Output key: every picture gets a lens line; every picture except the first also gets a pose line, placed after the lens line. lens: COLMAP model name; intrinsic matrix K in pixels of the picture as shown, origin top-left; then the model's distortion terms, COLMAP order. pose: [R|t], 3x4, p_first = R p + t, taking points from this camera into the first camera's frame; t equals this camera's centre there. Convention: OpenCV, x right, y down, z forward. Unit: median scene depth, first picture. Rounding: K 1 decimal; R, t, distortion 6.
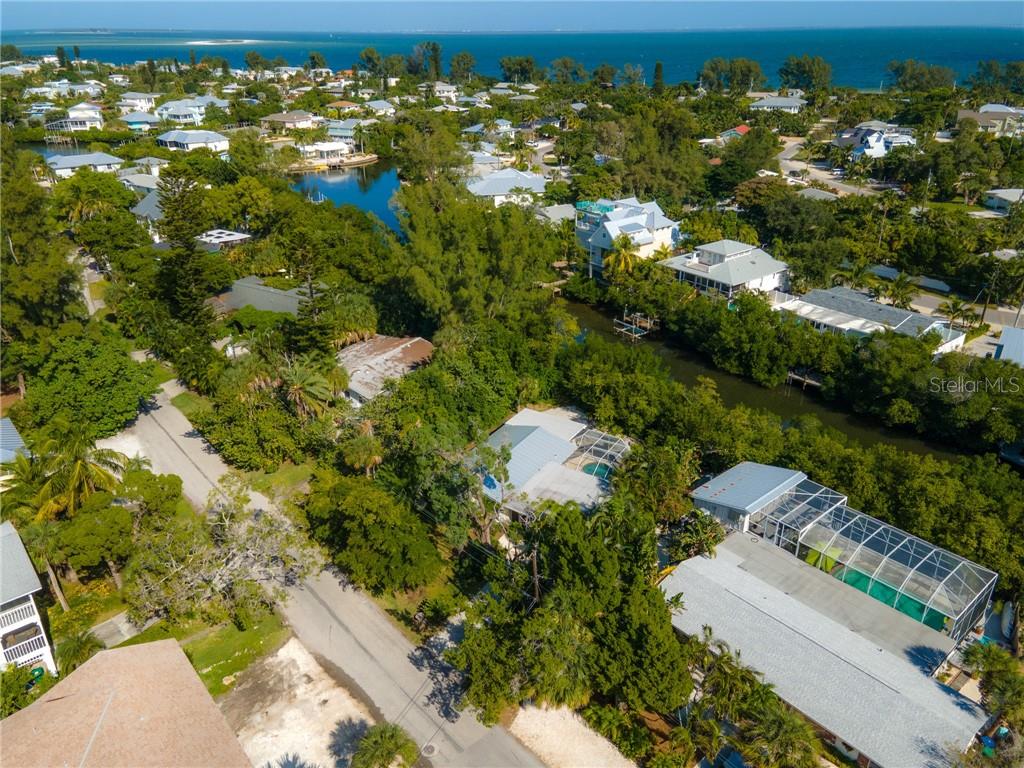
lens RADIAL K [[743.8, 0, 507.9], [0, 743.8, 381.7], [0, 0, 1]] dist [0.052473, 0.002376]
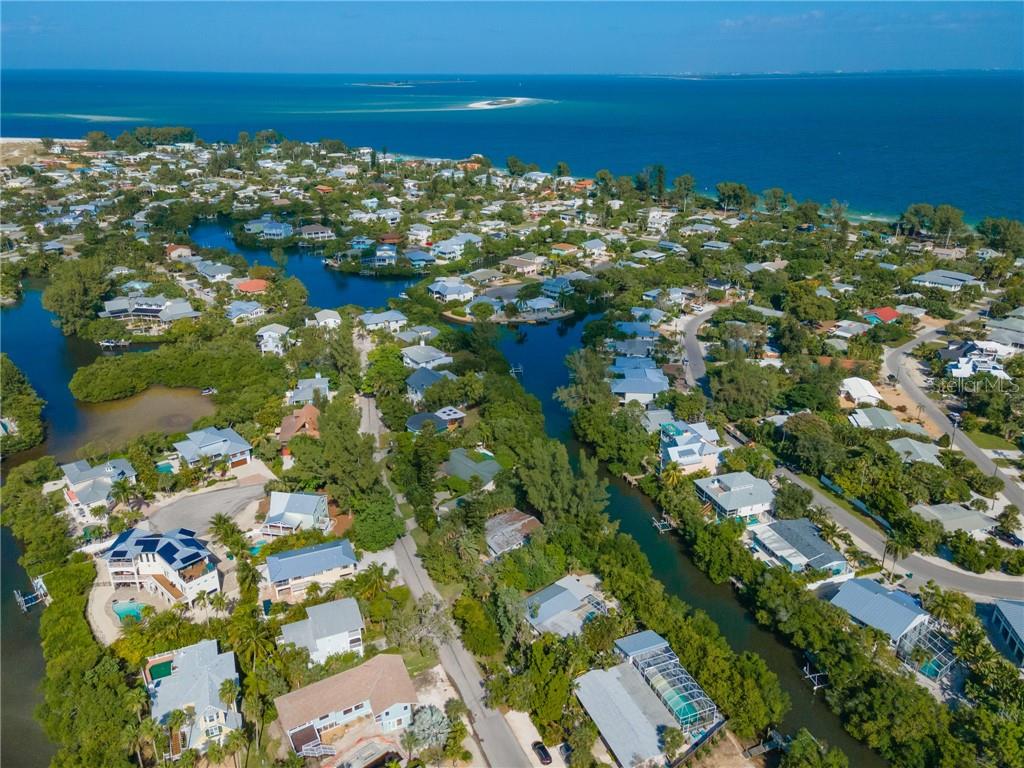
lens RADIAL K [[753.9, 0, 512.0], [0, 753.9, 384.0], [0, 0, 1]] dist [0.036729, 0.003292]
pose [[0.949593, 0.130900, -0.284849, 0.352650], [-0.142591, 0.989567, -0.020604, -0.370153], [0.279180, 0.060182, 0.958351, -0.930296]]
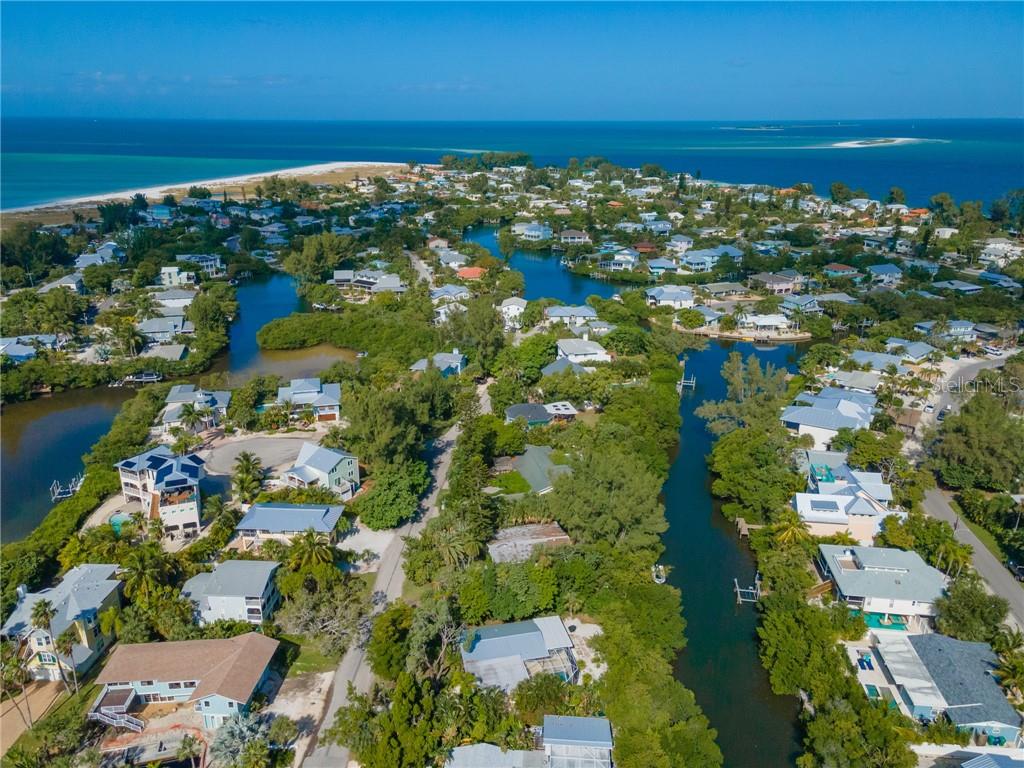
lens RADIAL K [[753.9, 0, 512.0], [0, 753.9, 384.0], [0, 0, 1]] dist [0.036729, 0.003292]
pose [[0.710501, 0.242243, -0.660687, 0.751915], [-0.304377, 0.952301, 0.021839, -0.364157], [0.634463, 0.185581, 0.750344, -0.243134]]
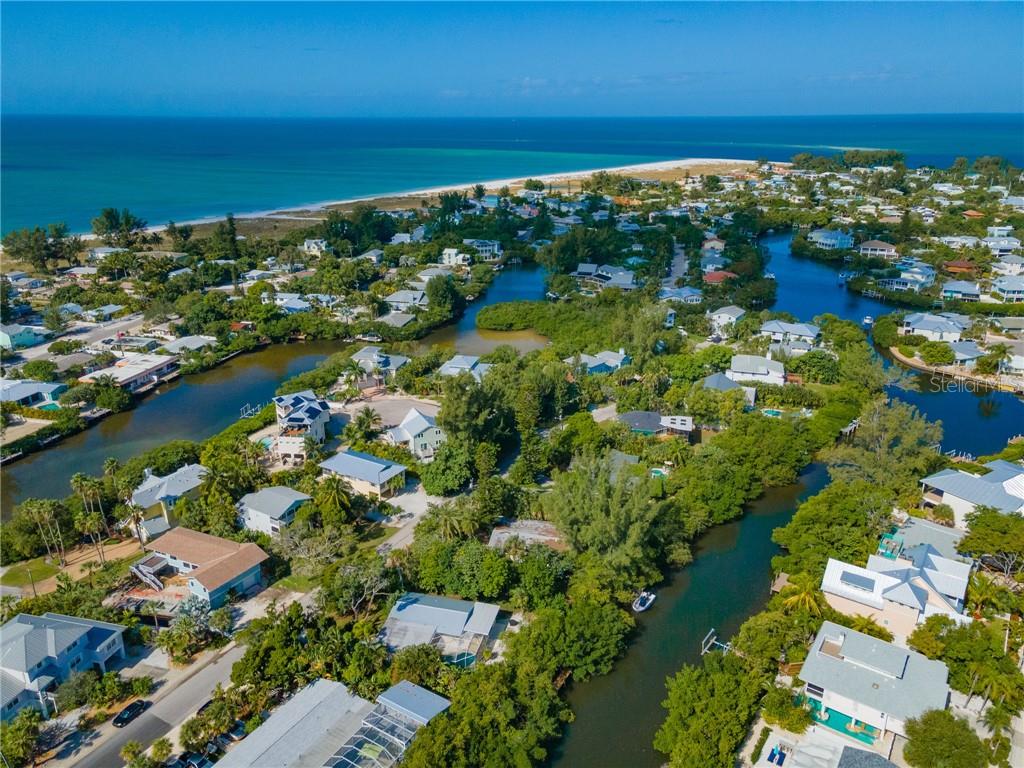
lens RADIAL K [[753.9, 0, 512.0], [0, 753.9, 384.0], [0, 0, 1]] dist [0.036729, 0.003292]
pose [[0.295203, 0.328754, -0.897093, 1.139162], [-0.405011, 0.893461, 0.194147, -0.610251], [0.865344, 0.306020, 0.396902, 0.238941]]
